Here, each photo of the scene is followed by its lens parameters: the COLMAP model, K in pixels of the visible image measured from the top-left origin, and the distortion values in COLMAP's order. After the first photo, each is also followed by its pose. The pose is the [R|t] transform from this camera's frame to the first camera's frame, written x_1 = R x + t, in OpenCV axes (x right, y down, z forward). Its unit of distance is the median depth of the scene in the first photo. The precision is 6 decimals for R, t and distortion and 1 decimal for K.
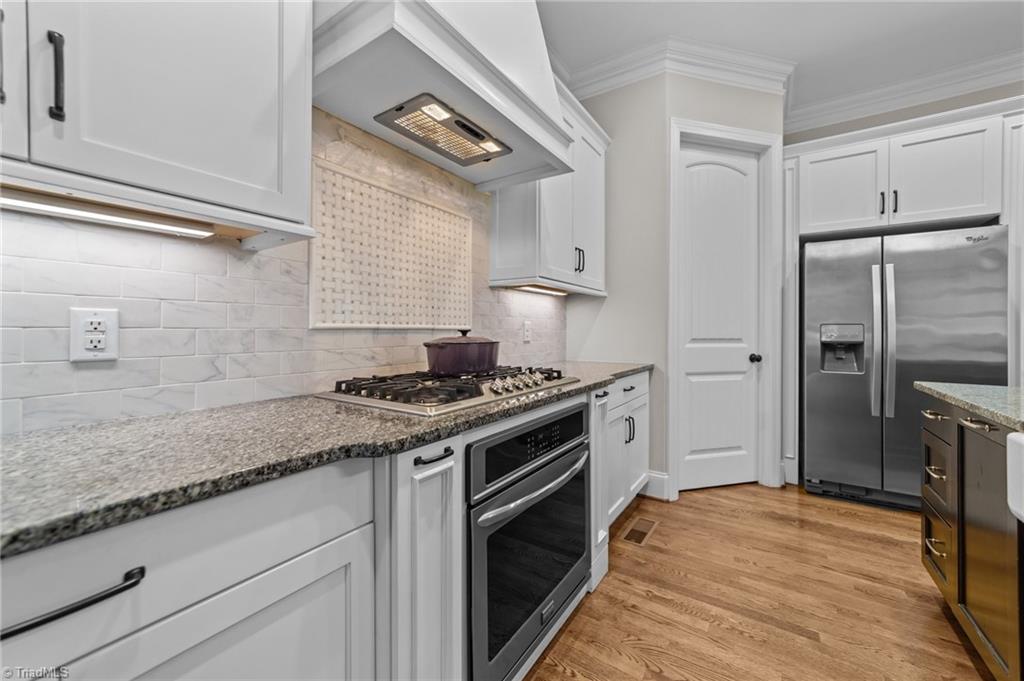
lens RADIAL K [[399.1, 0, 506.0], [0, 399.1, 326.7], [0, 0, 1]] dist [-0.004441, 0.001636]
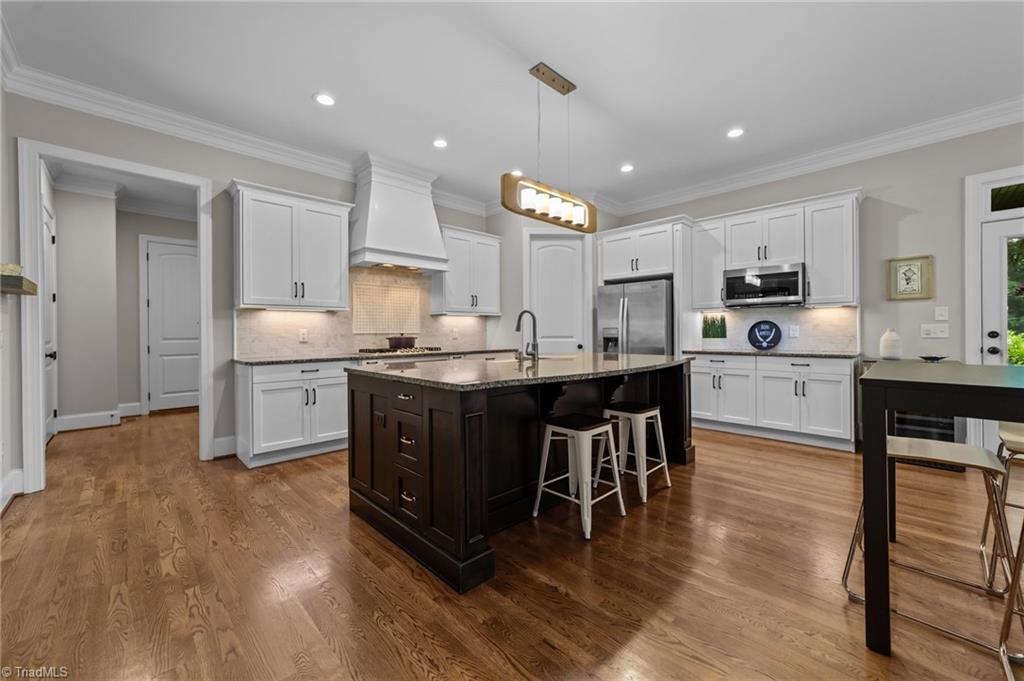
lens RADIAL K [[399.1, 0, 509.9], [0, 399.1, 333.3], [0, 0, 1]] dist [-0.004441, 0.001636]
pose [[0.980143, -0.012553, -0.197894, 0.984386], [0.014181, 0.999876, 0.006810, -0.001759], [0.197784, -0.009481, 0.980200, -1.356205]]
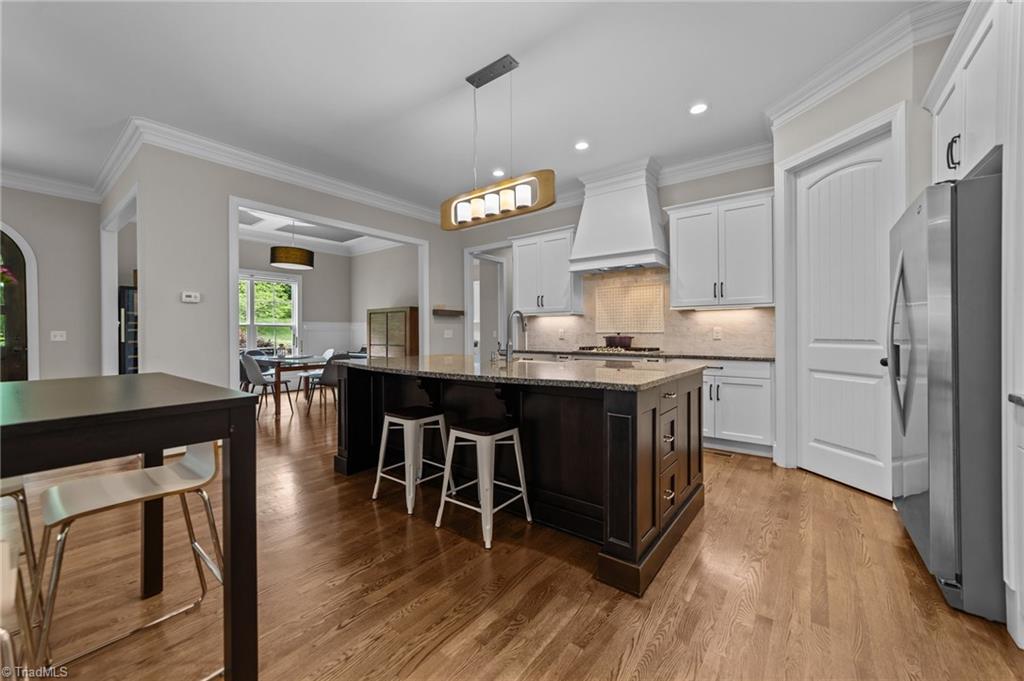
lens RADIAL K [[399.1, 0, 514.2], [0, 399.1, 333.7], [0, 0, 1]] dist [-0.004441, 0.001636]
pose [[-0.057861, -0.004722, -0.998313, 2.298638], [0.009760, 0.999938, -0.005295, 0.017770], [0.998277, -0.010050, -0.057812, 0.314052]]
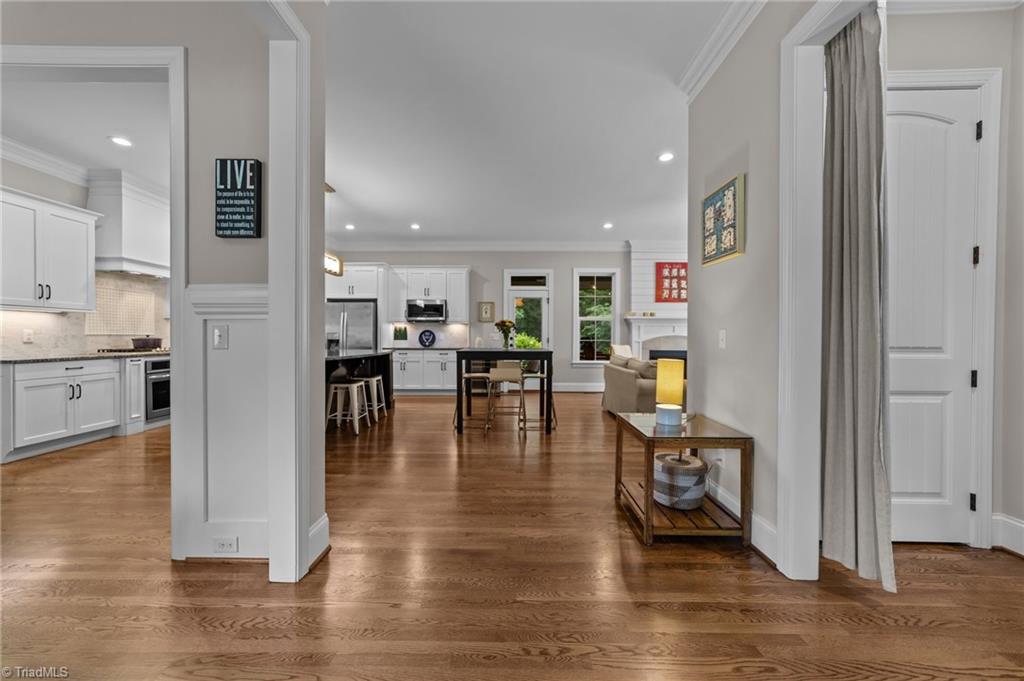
lens RADIAL K [[399.1, 0, 509.6], [0, 399.1, 332.8], [0, 0, 1]] dist [-0.004441, 0.001636]
pose [[0.833322, 0.001623, 0.552785, 0.440510], [-0.001293, 0.999999, -0.000988, -0.008458], [-0.552786, 0.000109, 0.833323, -2.618384]]
